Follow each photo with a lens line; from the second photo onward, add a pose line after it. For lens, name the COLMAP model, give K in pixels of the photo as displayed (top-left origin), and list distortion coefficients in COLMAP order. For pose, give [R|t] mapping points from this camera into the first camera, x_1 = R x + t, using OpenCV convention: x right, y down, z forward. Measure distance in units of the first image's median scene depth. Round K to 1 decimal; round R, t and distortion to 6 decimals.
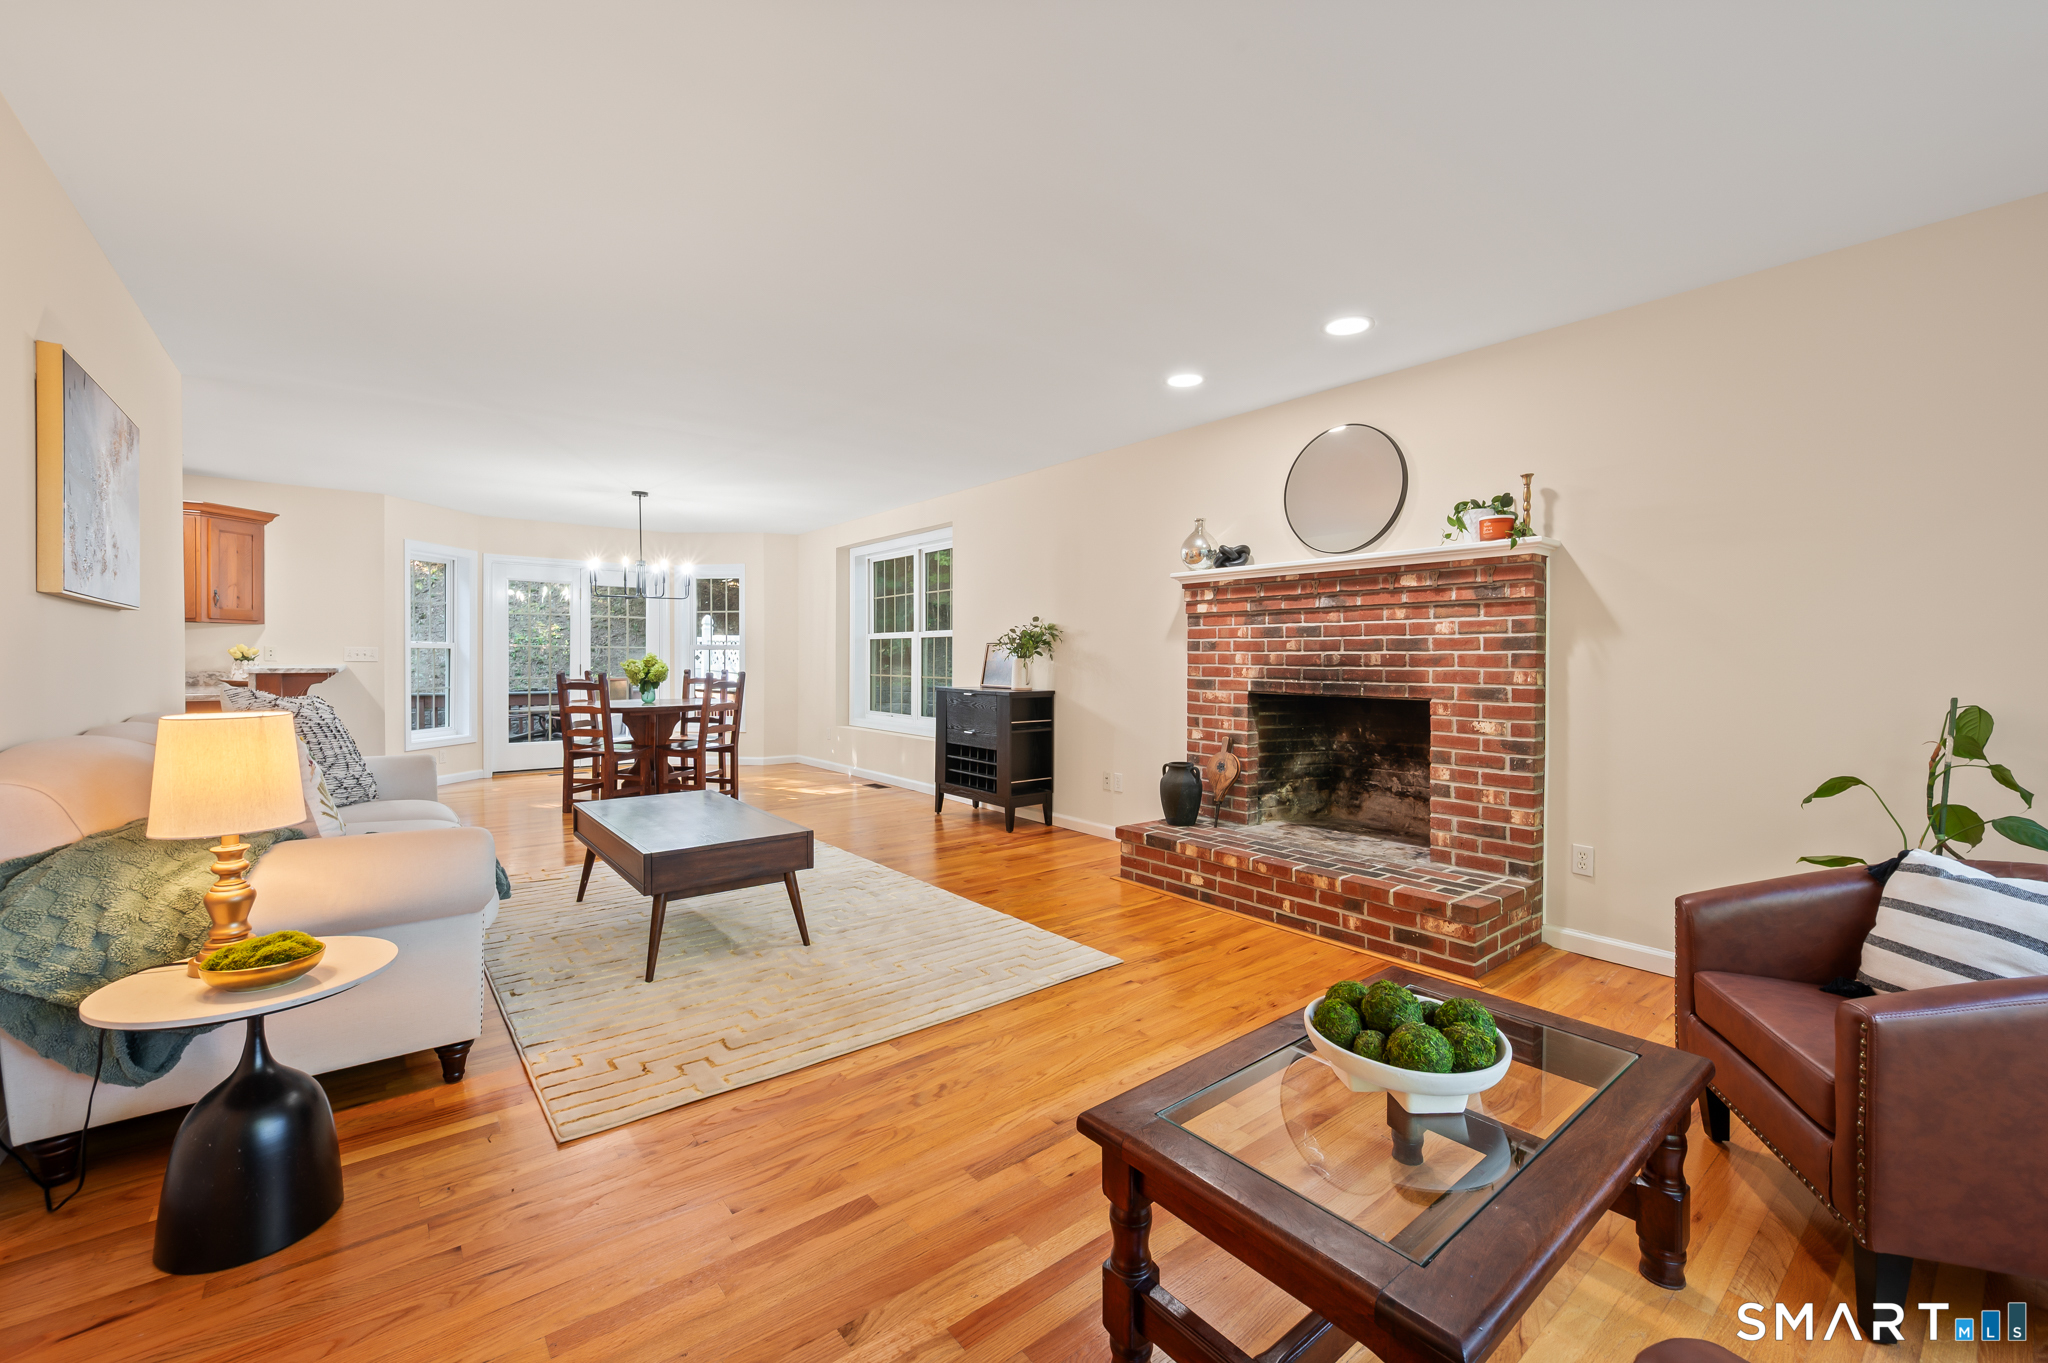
lens RADIAL K [[817.9, 0, 1095.7], [0, 817.9, 668.9], [0, 0, 1]] dist [0.003643, -0.002228]
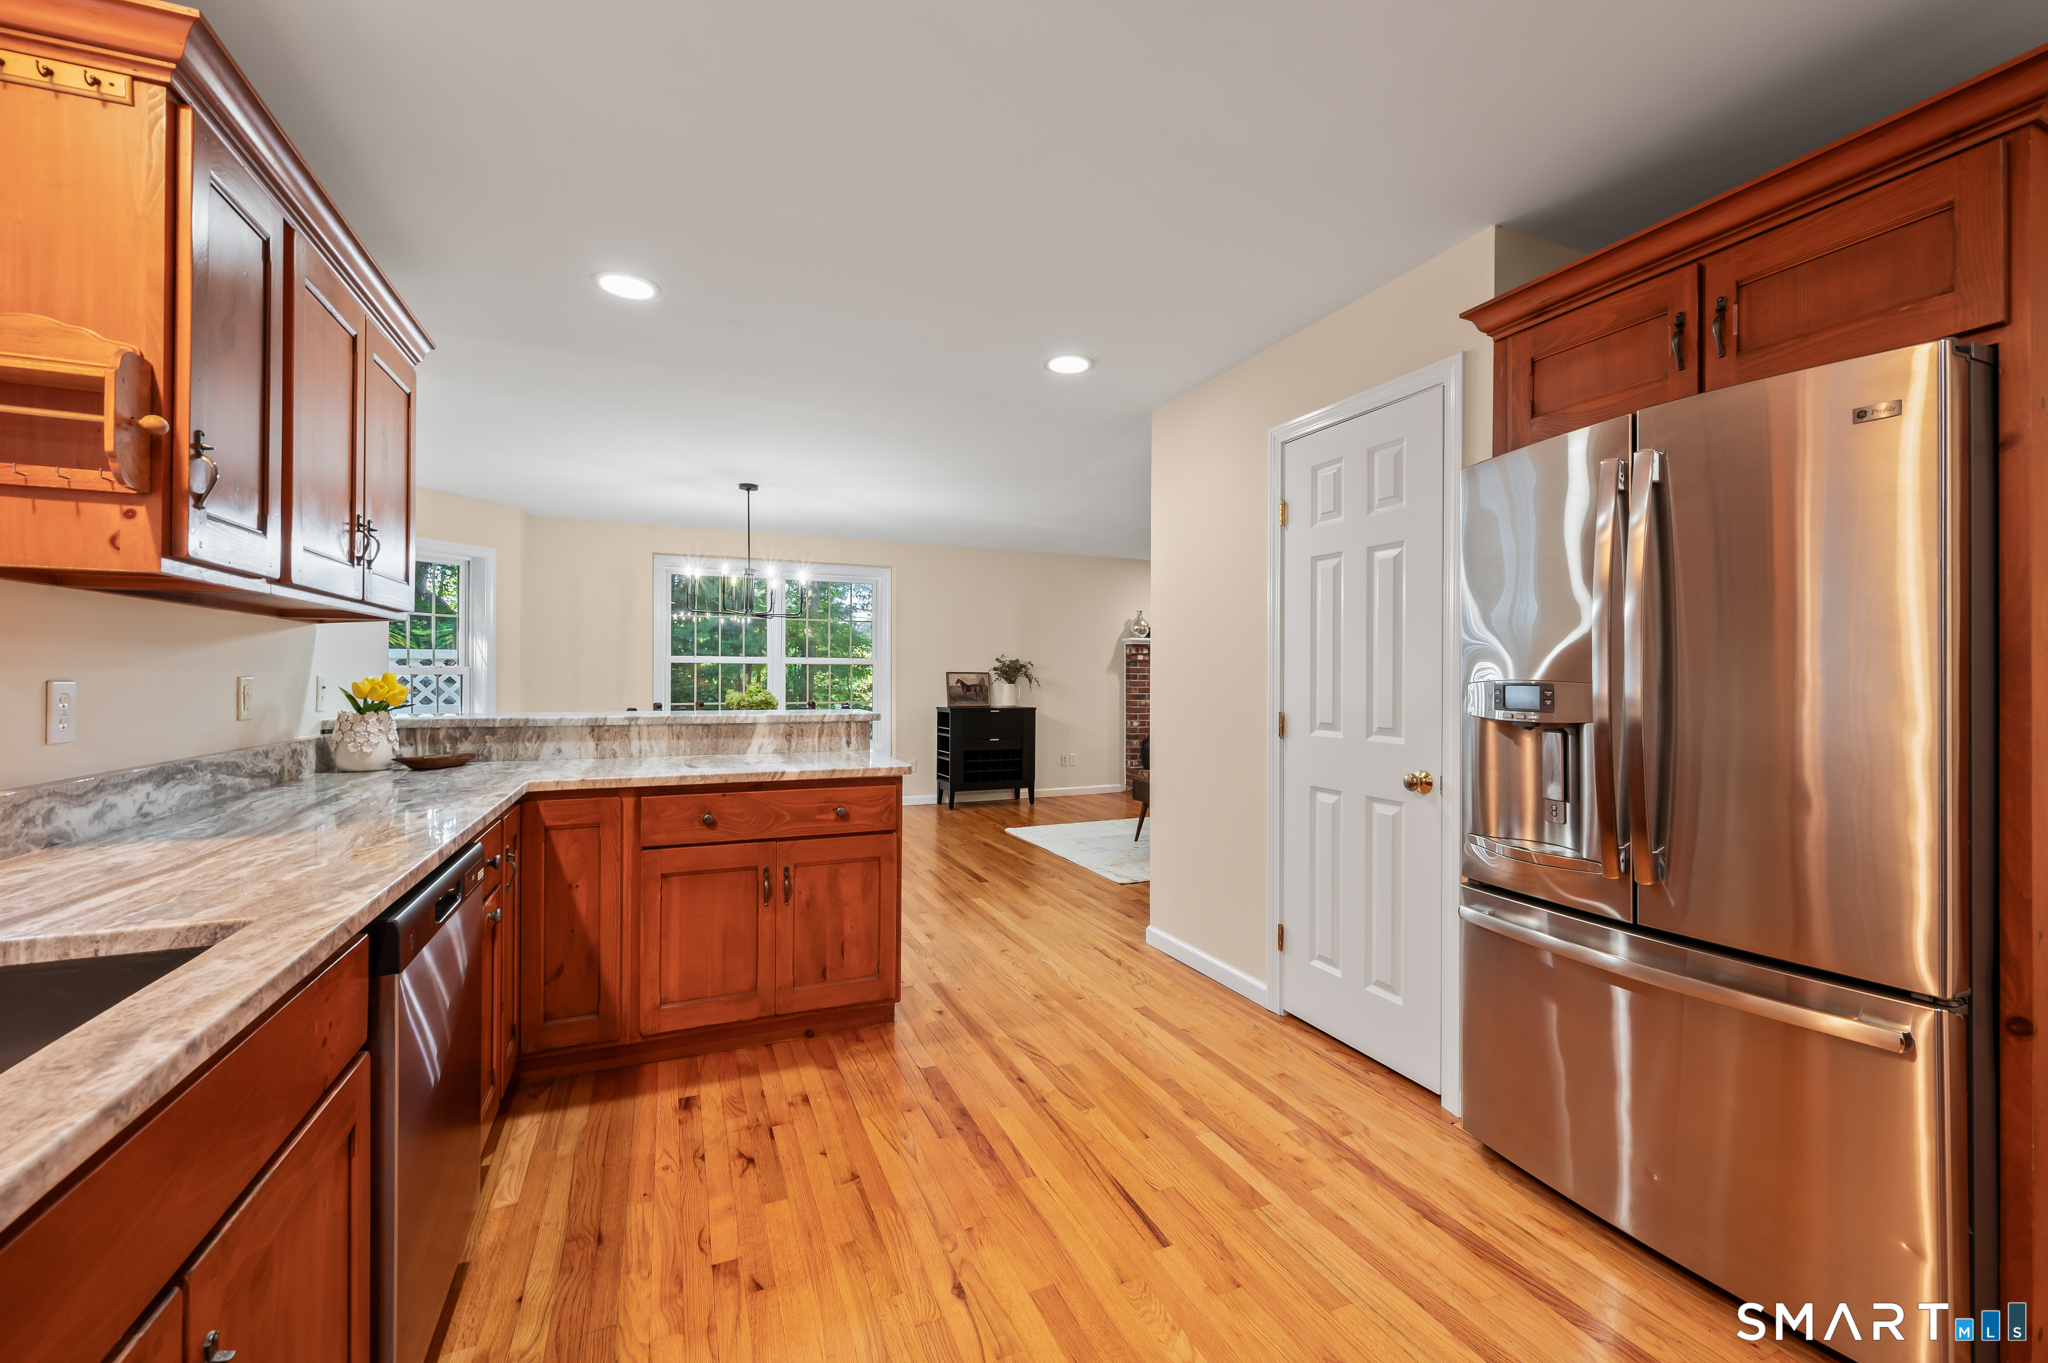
lens RADIAL K [[817.9, 0, 1029.8], [0, 817.9, 673.6], [0, 0, 1]] dist [0.003643, -0.002228]
pose [[0.260499, 0.002595, 0.965471, -2.295704], [0.009319, 0.999943, -0.005202, -0.040499], [-0.965429, 0.010353, 0.260460, 0.906491]]
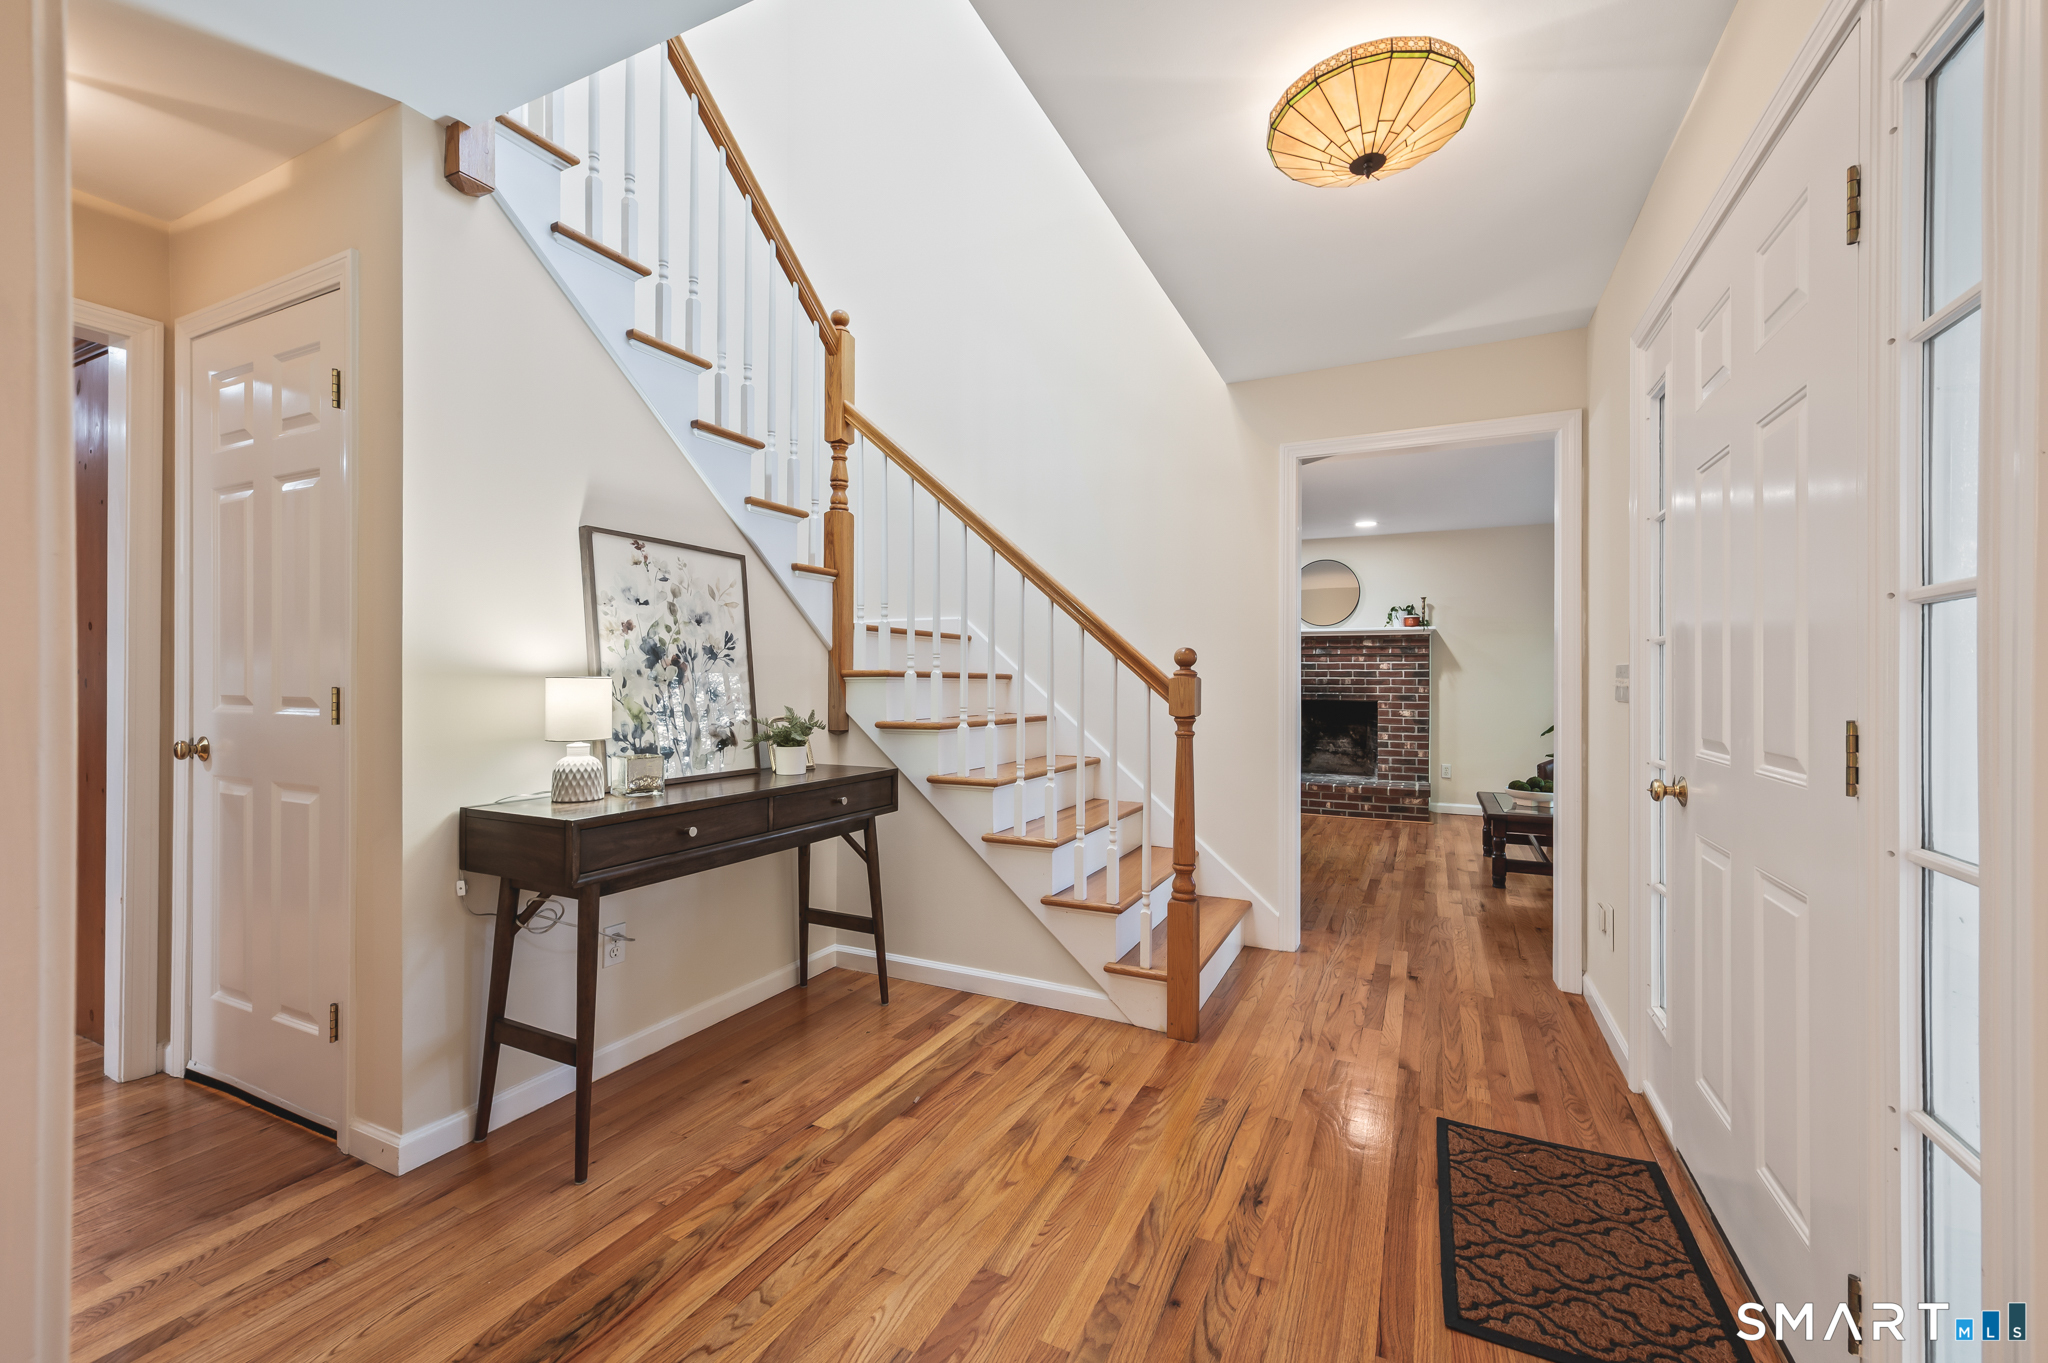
lens RADIAL K [[817.9, 0, 1019.7], [0, 817.9, 667.7], [0, 0, 1]] dist [0.003643, -0.002228]
pose [[0.910144, 0.009567, 0.414181, -1.294077], [0.003236, 0.999539, -0.030197, 0.013348], [-0.414279, 0.028824, 0.909693, -0.518333]]
